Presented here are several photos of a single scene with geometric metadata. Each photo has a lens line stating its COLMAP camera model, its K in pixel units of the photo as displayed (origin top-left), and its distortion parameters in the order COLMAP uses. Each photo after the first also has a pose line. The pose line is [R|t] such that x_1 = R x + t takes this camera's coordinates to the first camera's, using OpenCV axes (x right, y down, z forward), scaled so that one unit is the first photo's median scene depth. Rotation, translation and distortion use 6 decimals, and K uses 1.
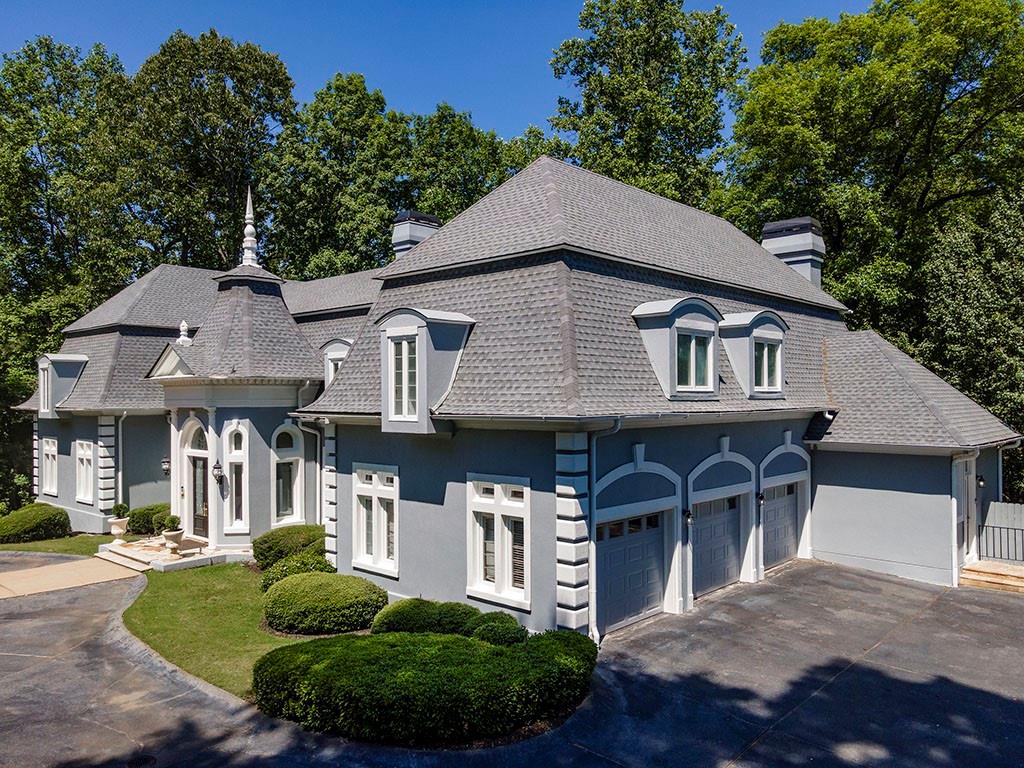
lens RADIAL K [[782.1, 0, 522.1], [0, 782.1, 388.5], [0, 0, 1]] dist [0.060393, 0.003355]
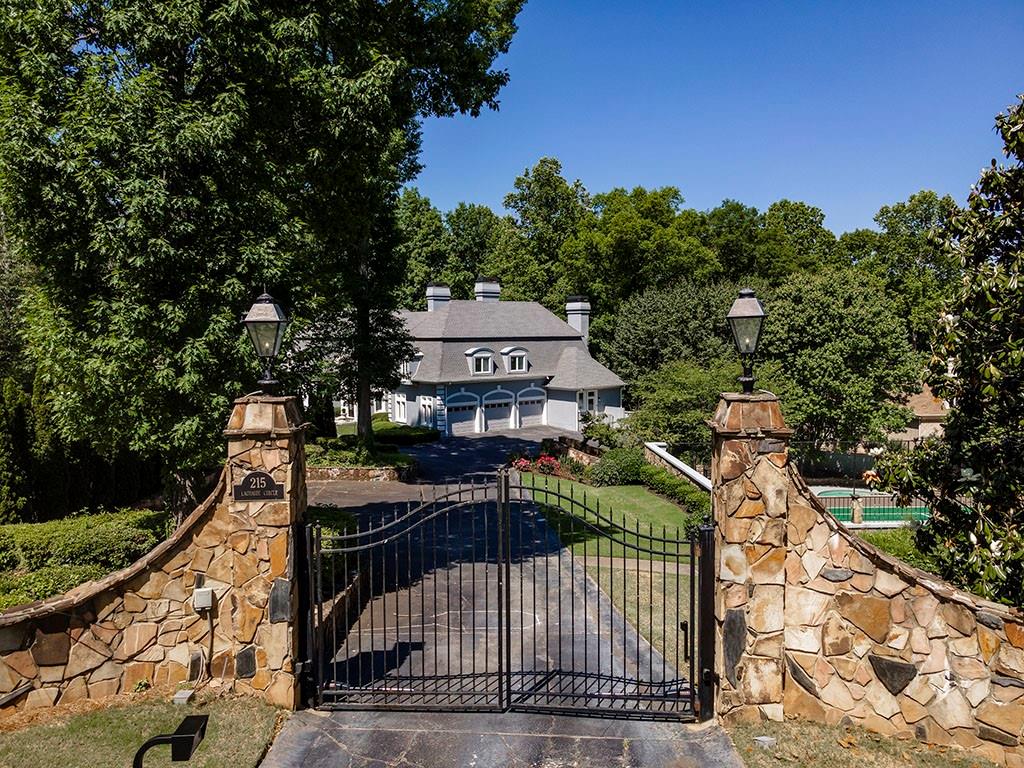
lens RADIAL K [[742.2, 0, 515.1], [0, 742.2, 376.6], [0, 0, 1]] dist [0.025235, 0.003990]
pose [[0.990768, 0.003162, -0.135528, 0.640316], [0.005964, 0.997743, 0.066877, -0.161072], [0.135434, -0.067068, 0.988514, -1.842668]]
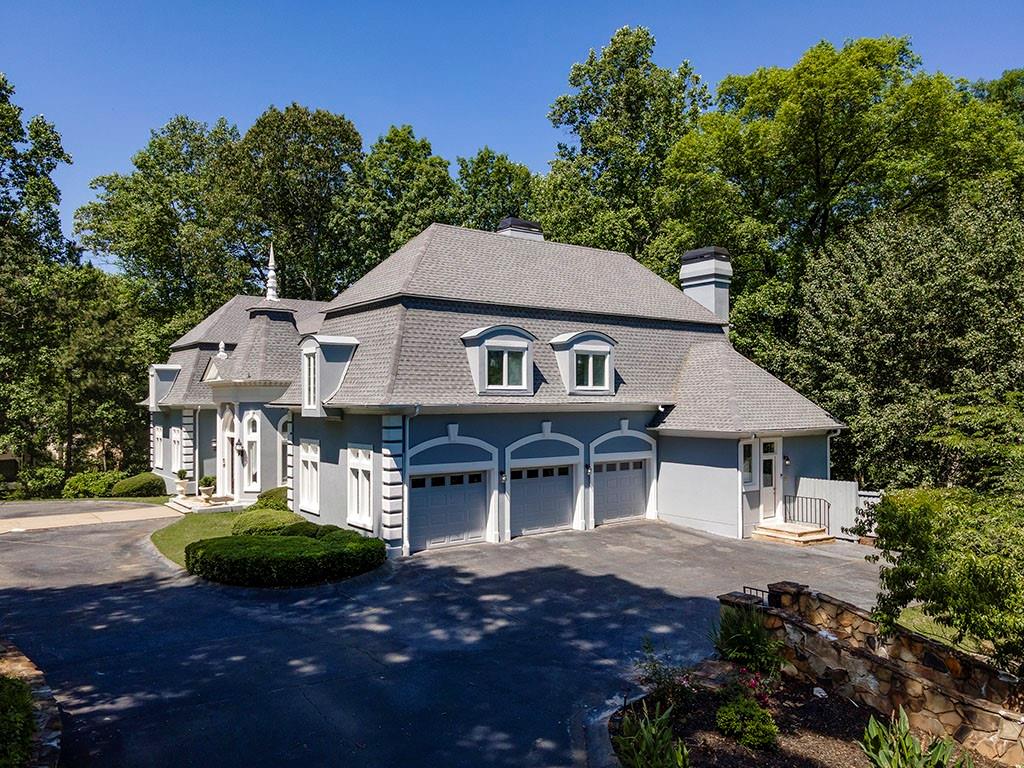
lens RADIAL K [[775.9, 0, 512.0], [0, 775.9, 384.0], [0, 0, 1]] dist [0.057560, 0.000543]
pose [[0.983024, -0.002771, -0.183458, 0.374143], [0.001087, 0.999956, -0.009279, 0.005406], [0.183476, 0.008922, 0.982984, -0.308640]]
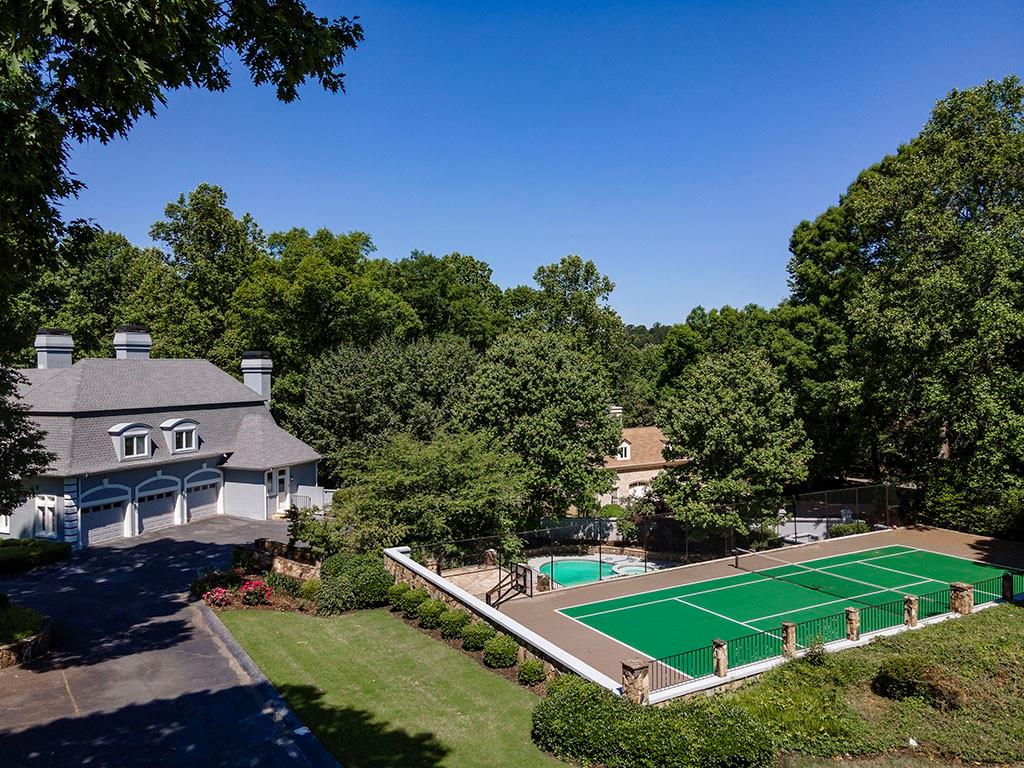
lens RADIAL K [[742.2, 0, 515.1], [0, 742.2, 376.6], [0, 0, 1]] dist [0.025235, 0.003990]
pose [[0.944341, -0.009346, 0.328834, 0.470565], [0.004326, 0.999863, 0.015997, -0.240057], [-0.328939, -0.013684, 0.944252, -1.467989]]
